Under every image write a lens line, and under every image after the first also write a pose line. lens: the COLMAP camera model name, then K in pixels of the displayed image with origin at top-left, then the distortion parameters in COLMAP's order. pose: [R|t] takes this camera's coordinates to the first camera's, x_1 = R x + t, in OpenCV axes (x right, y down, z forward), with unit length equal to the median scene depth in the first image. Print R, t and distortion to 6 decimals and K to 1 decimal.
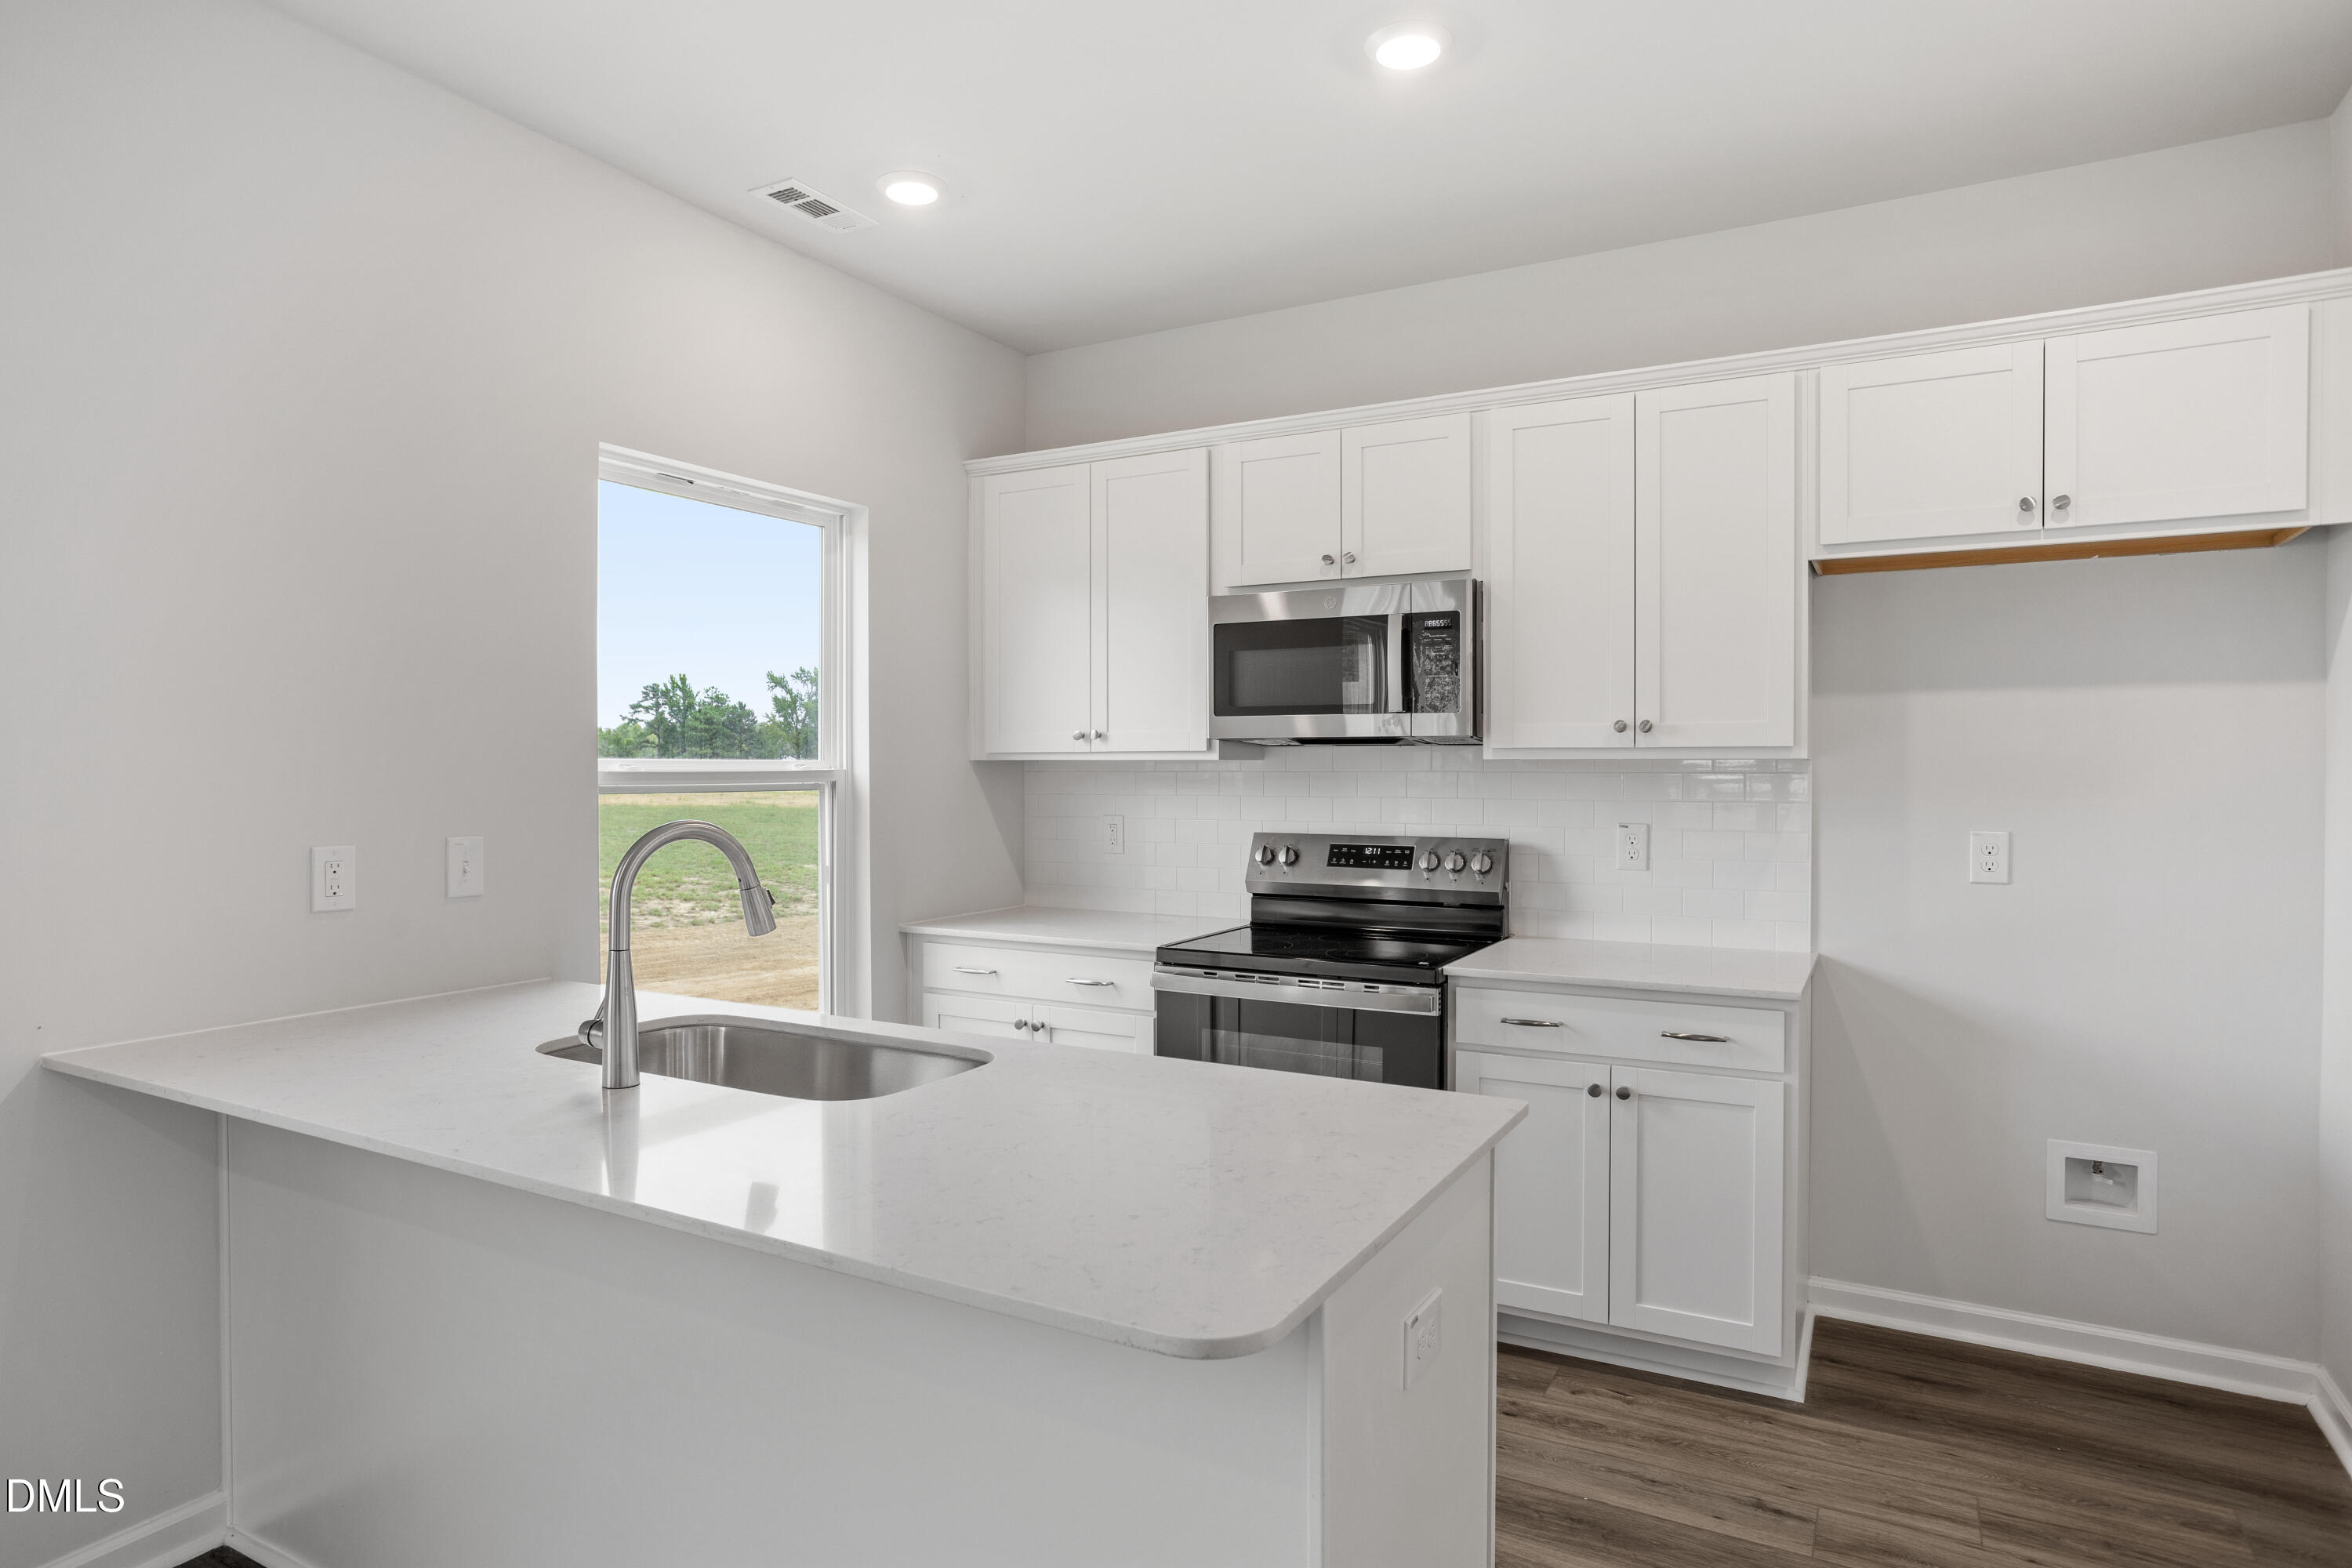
lens RADIAL K [[1335.4, 0, 1178.3], [0, 1335.4, 778.6], [0, 0, 1]] dist [-0.022575, 0.015378]
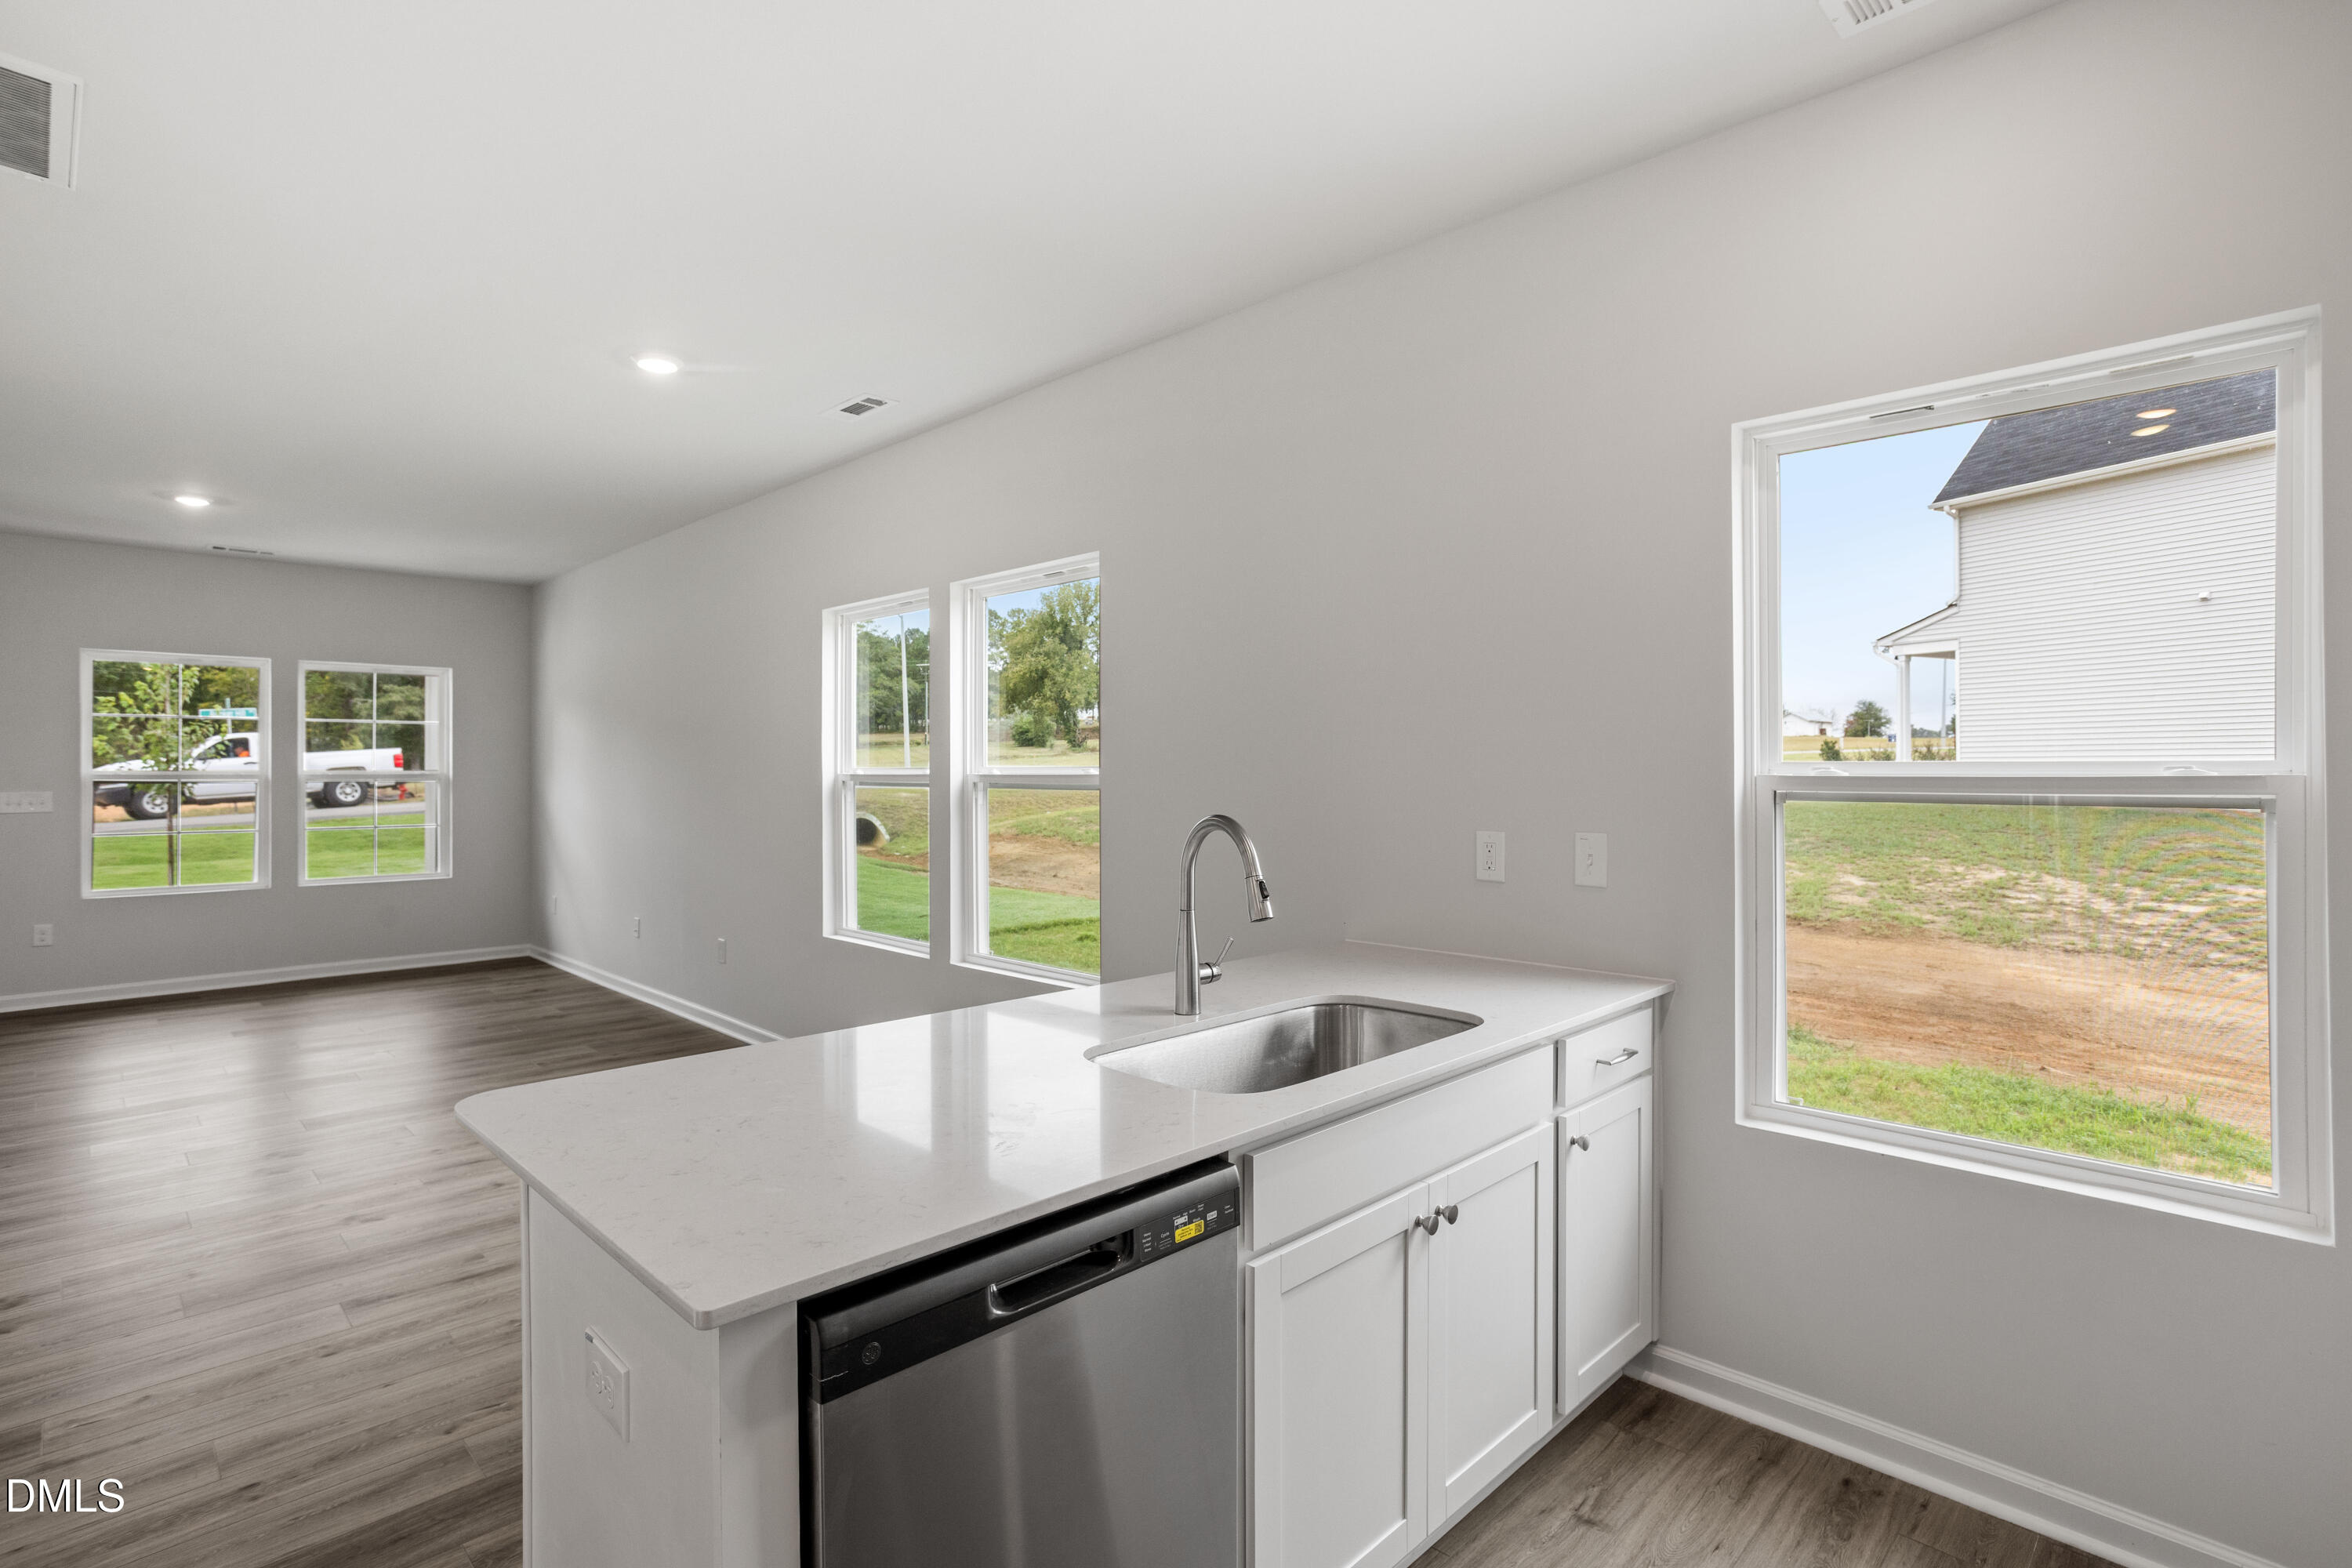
lens RADIAL K [[1143.2, 0, 1174.5], [0, 1143.2, 764.4], [0, 0, 1]] dist [-0.045058, 0.026827]
pose [[-0.276214, -0.003414, -0.961090, 0.393421], [-0.007239, 0.999973, -0.001472, -0.008213], [0.961069, 0.006551, -0.276231, 0.751937]]
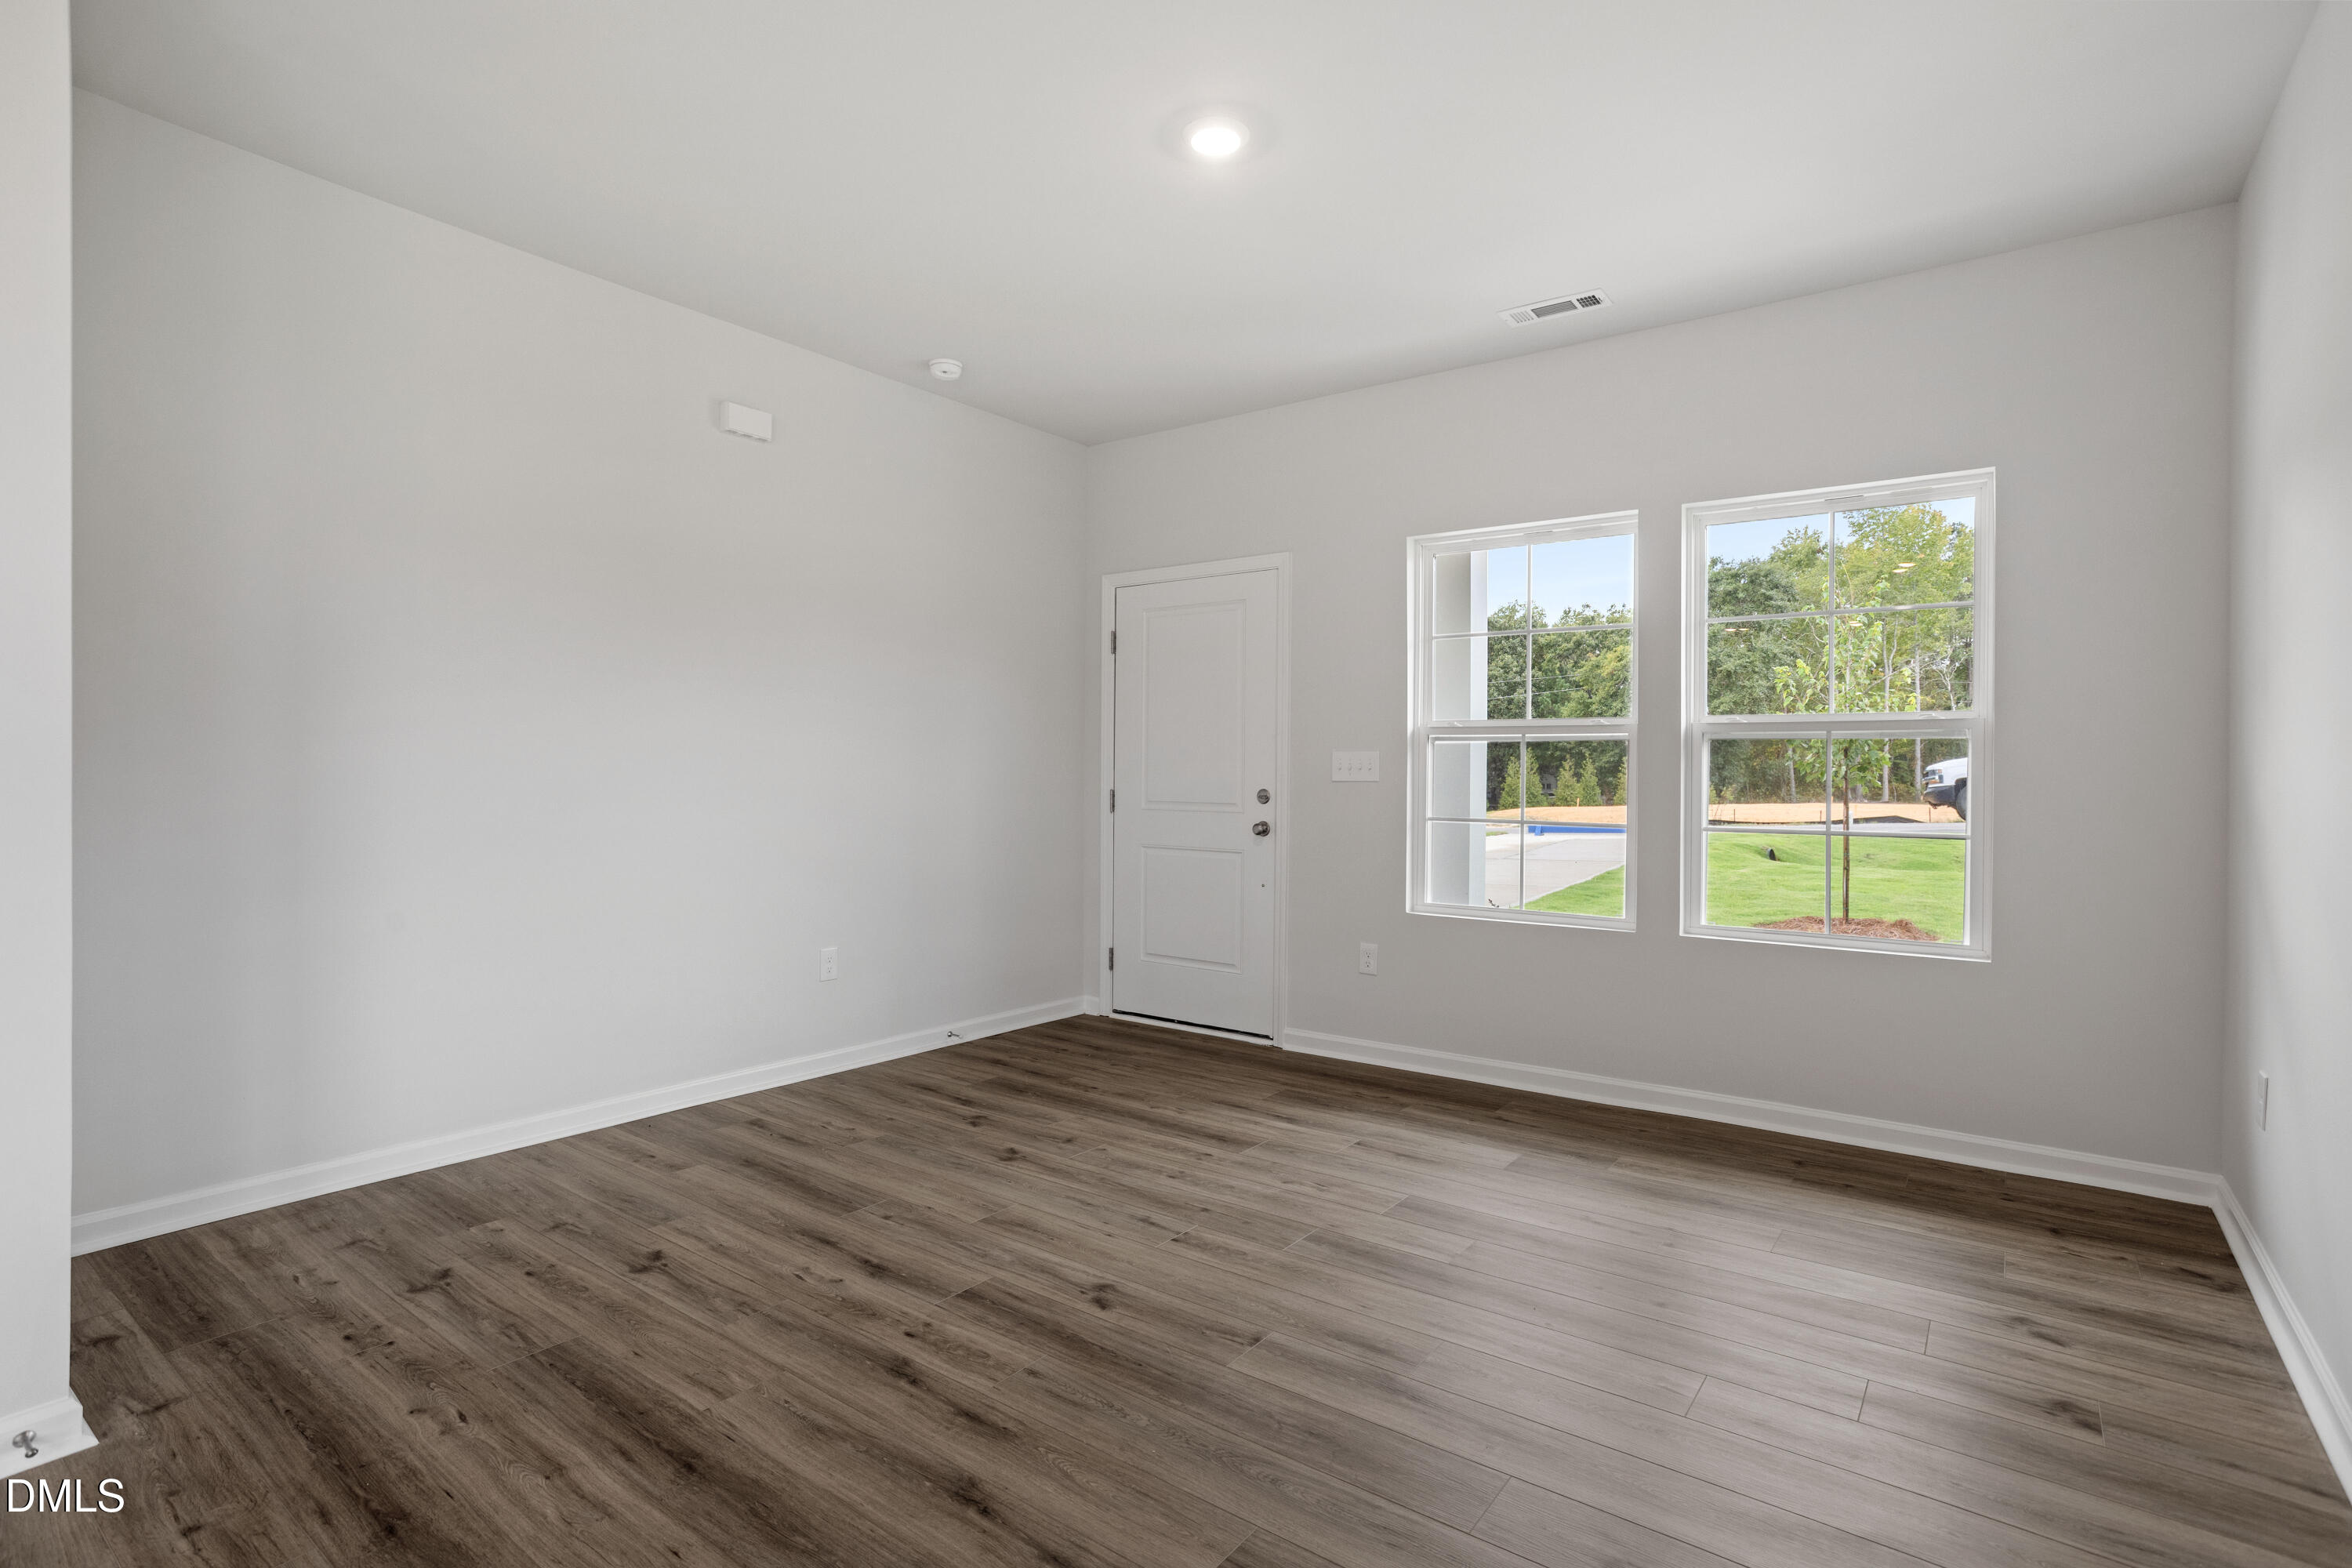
lens RADIAL K [[1143.2, 0, 1175.4], [0, 1143.2, 797.7], [0, 0, 1]] dist [-0.045058, 0.026827]
pose [[-0.990501, -0.009885, 0.137149, -0.887900], [-0.005962, 0.999562, 0.028981, 0.067958], [-0.137375, 0.027888, -0.990126, -0.288886]]
